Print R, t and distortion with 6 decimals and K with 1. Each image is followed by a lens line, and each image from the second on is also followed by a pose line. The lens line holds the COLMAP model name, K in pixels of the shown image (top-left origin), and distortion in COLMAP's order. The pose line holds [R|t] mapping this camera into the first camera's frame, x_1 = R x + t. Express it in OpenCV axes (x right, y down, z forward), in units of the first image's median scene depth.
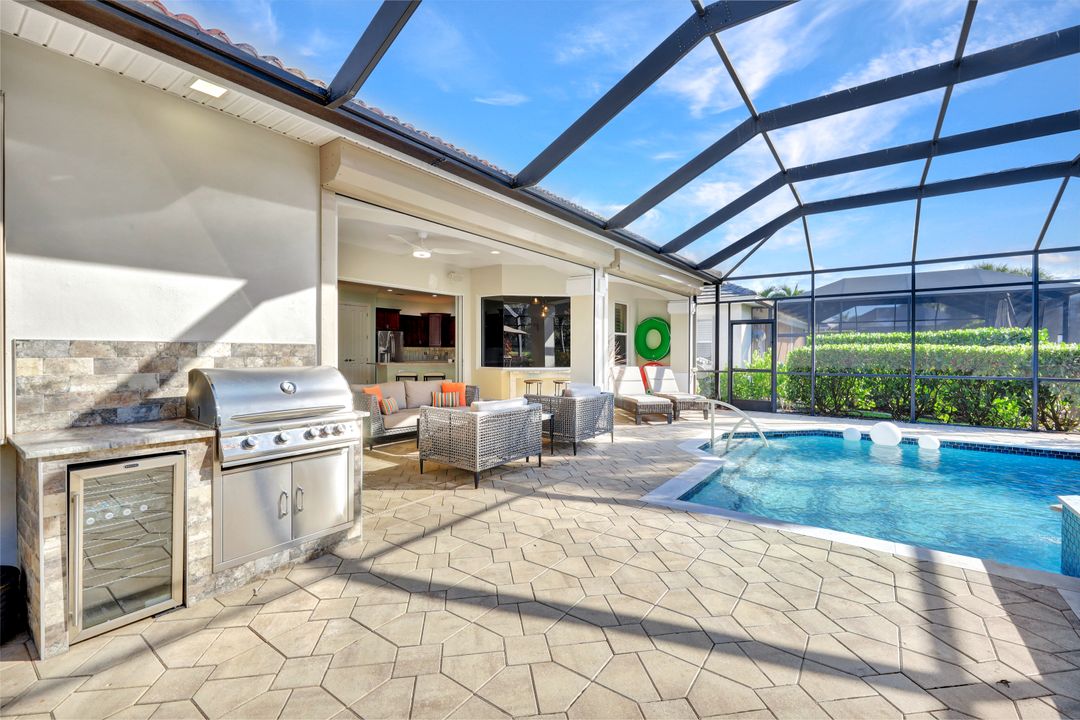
lens RADIAL K [[465.7, 0, 525.2], [0, 465.7, 354.8], [0, 0, 1]] dist [-0.000195, -0.000095]
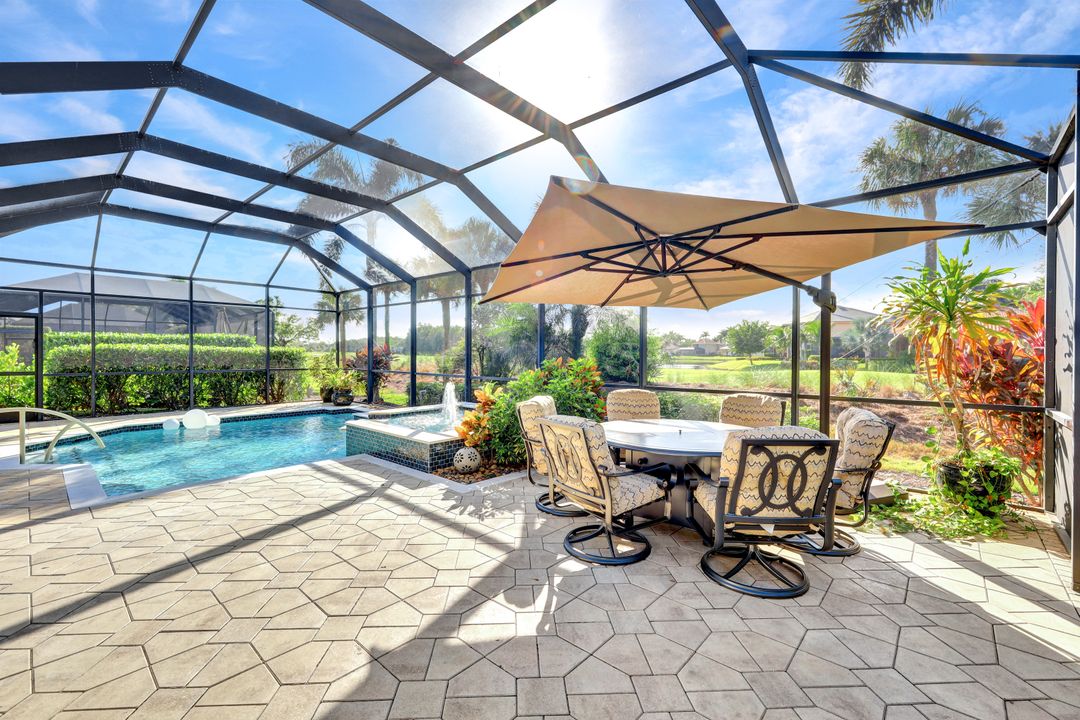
lens RADIAL K [[457.5, 0, 540.0], [0, 457.5, 360.0], [0, 0, 1]] dist [0.000380, -0.000037]
pose [[0.082908, -0.016054, 0.996428, -0.311376], [0.004637, 0.999866, 0.015724, 0.001306], [-0.996546, 0.003317, 0.082971, -0.007411]]
